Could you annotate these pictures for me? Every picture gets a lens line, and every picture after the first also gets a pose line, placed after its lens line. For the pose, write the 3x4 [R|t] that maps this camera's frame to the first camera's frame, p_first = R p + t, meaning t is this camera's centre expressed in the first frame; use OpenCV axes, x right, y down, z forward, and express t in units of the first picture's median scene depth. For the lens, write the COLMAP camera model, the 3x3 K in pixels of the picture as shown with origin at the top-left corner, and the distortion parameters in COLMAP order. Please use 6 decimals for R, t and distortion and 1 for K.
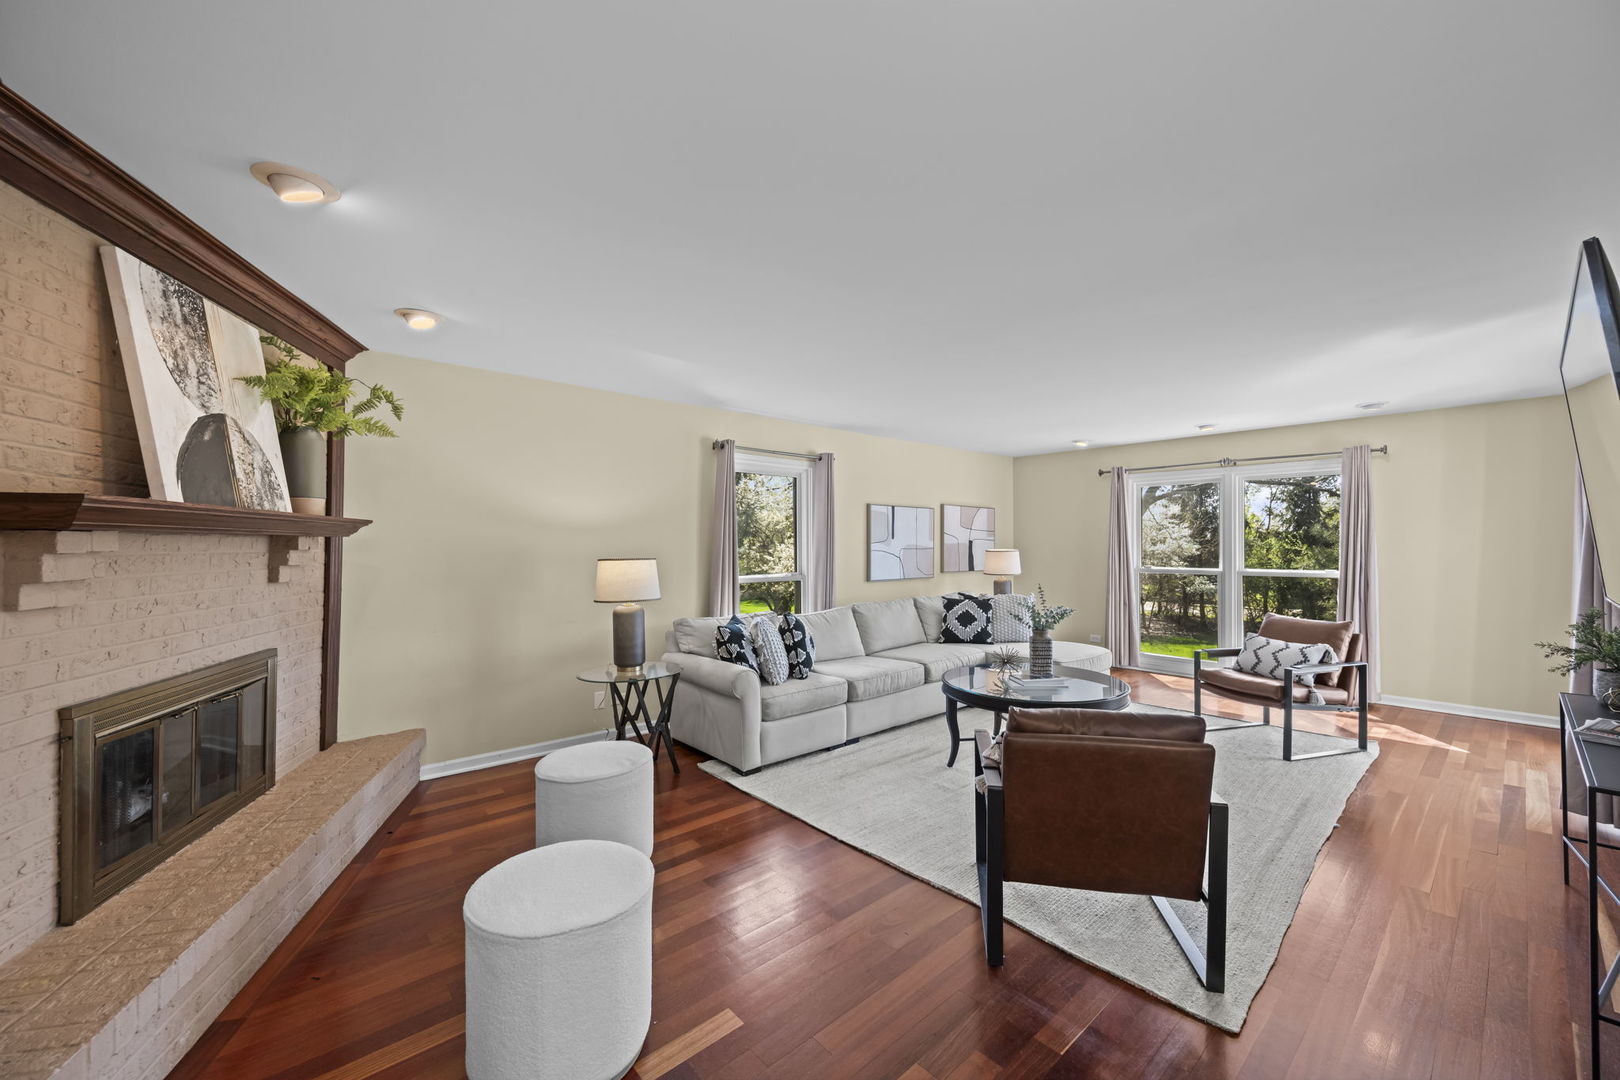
lens RADIAL K [[635.4, 0, 806.6], [0, 635.4, 544.2], [0, 0, 1]] dist [0.000188, -0.000004]
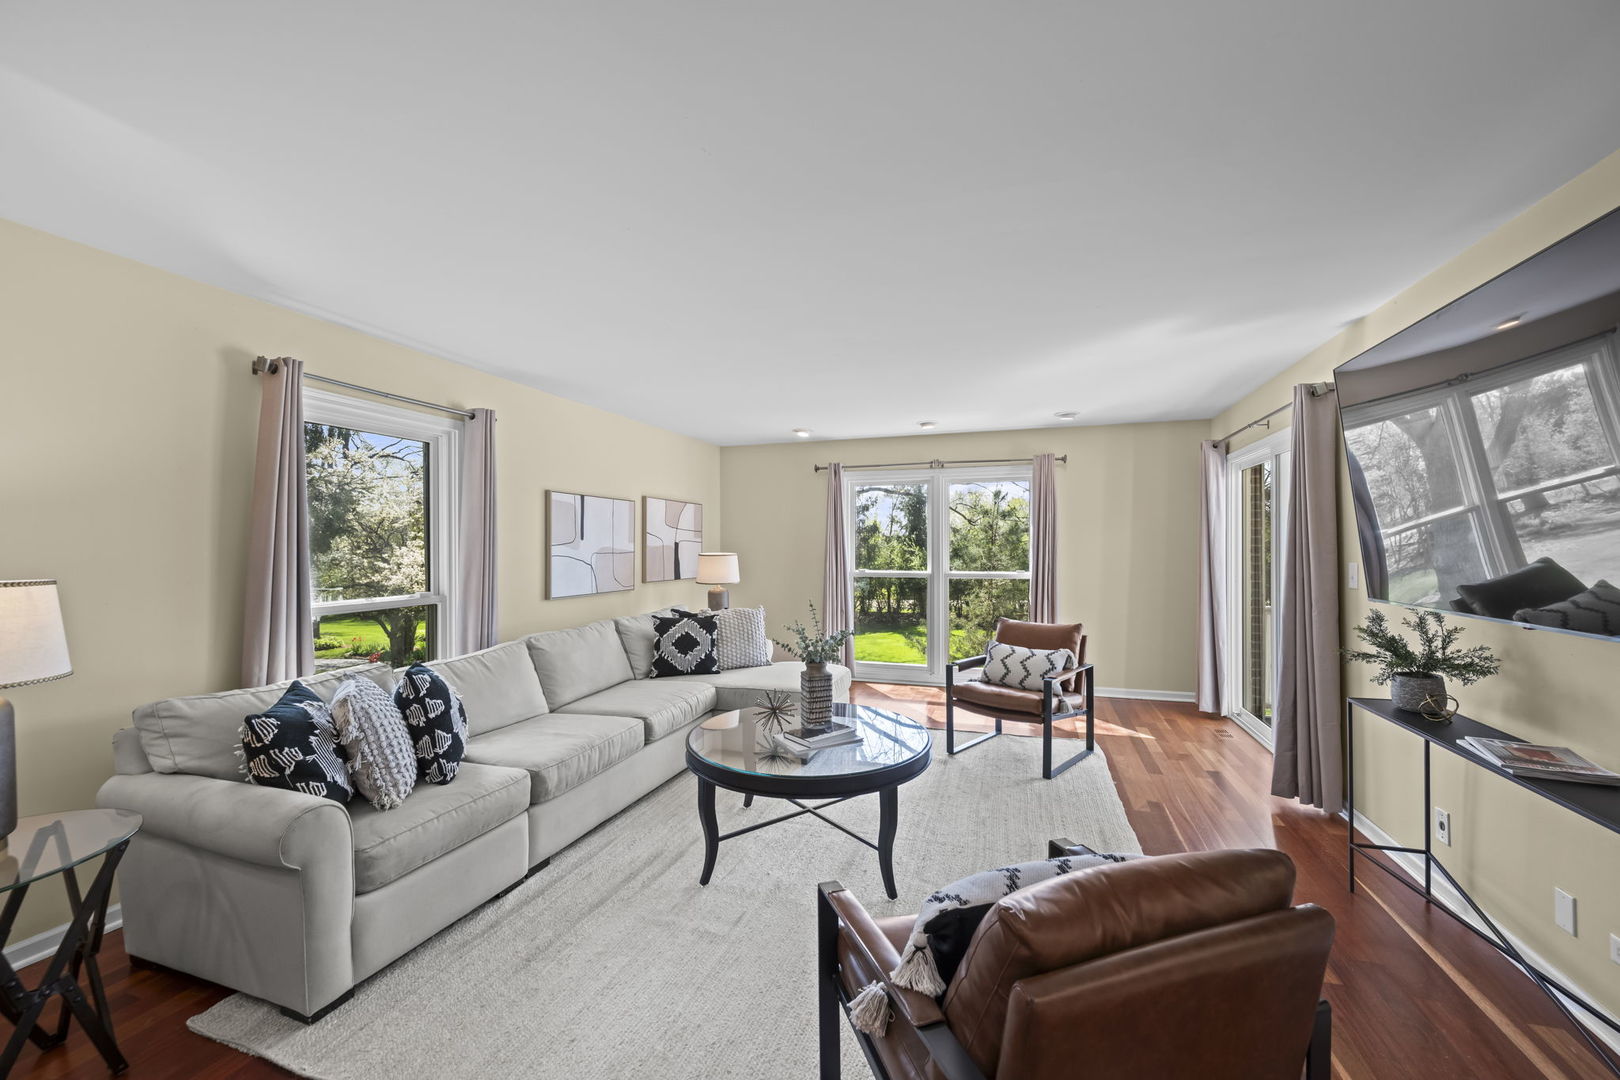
lens RADIAL K [[637.5, 0, 813.9], [0, 637.5, 544.3], [0, 0, 1]] dist [-0.001697, -0.000199]
pose [[0.860625, 0.000396, 0.509239, -0.011826], [0.001570, 0.999993, -0.003430, -0.000430], [-0.509236, 0.003752, 0.860619, 0.306486]]
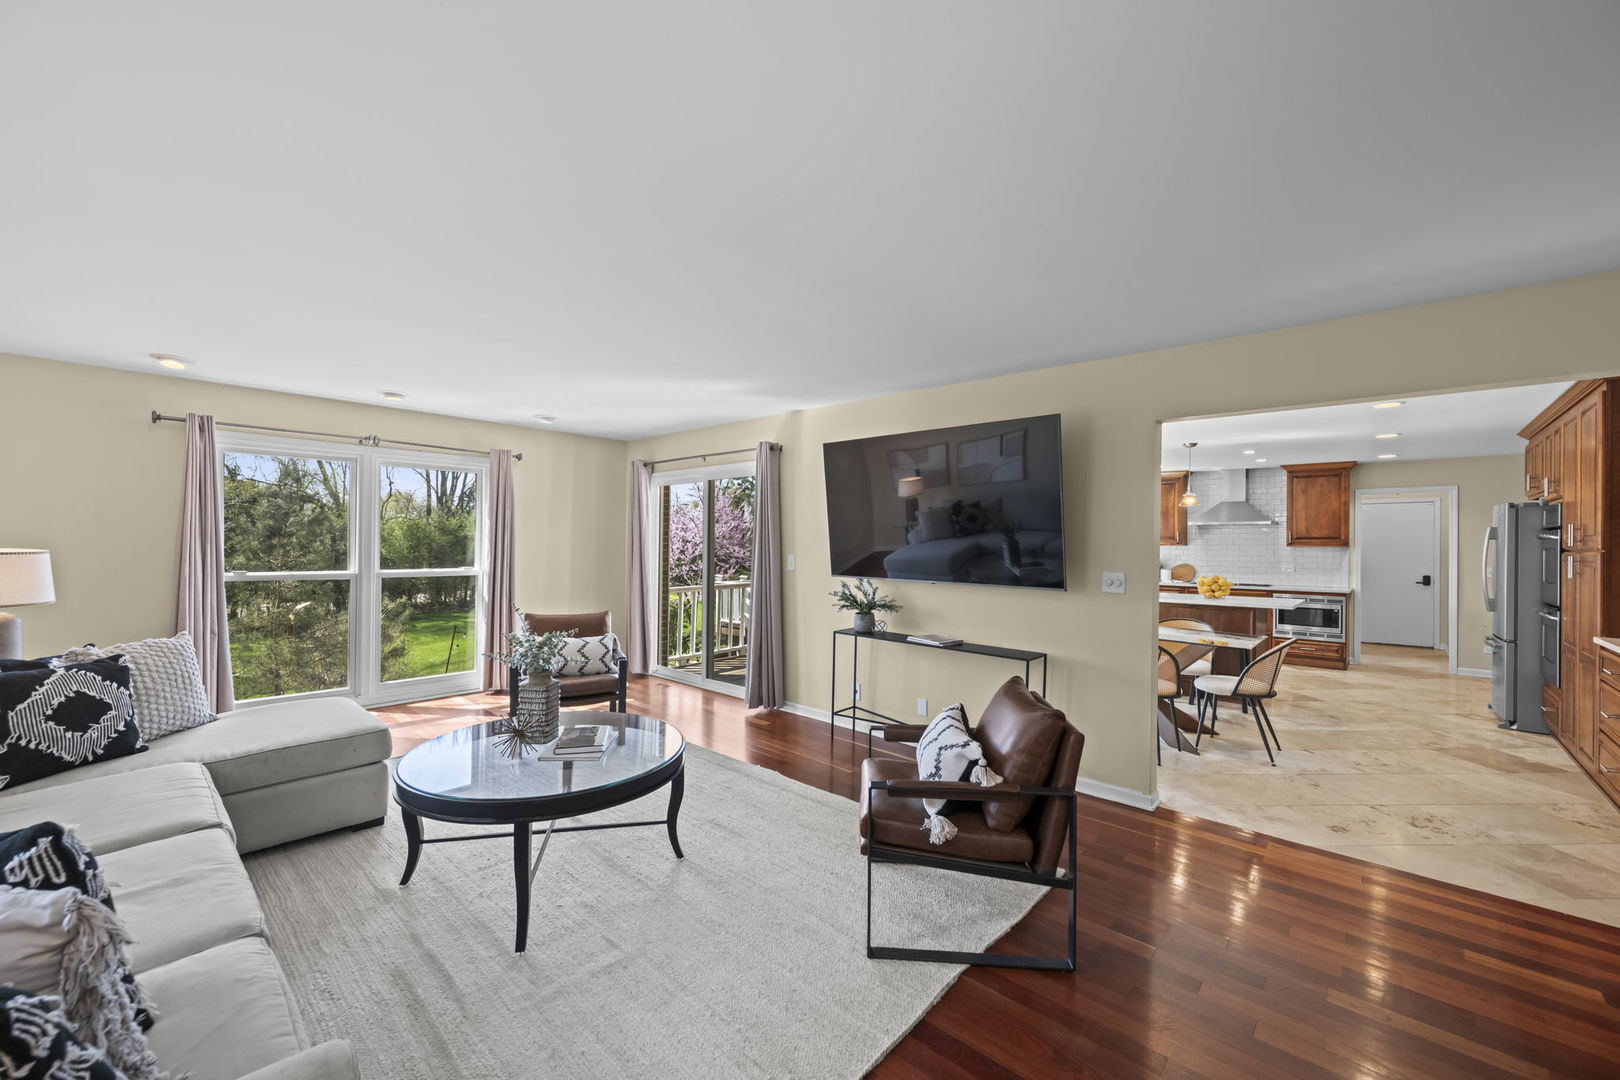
lens RADIAL K [[644.8, 0, 811.5], [0, 644.8, 551.0], [0, 0, 1]] dist [-0.002426, -0.000302]
pose [[-0.122610, -0.009240, 0.992412, -0.289897], [-0.008632, 0.999929, 0.008244, 0.001223], [-0.992417, -0.007555, -0.122681, 0.681822]]
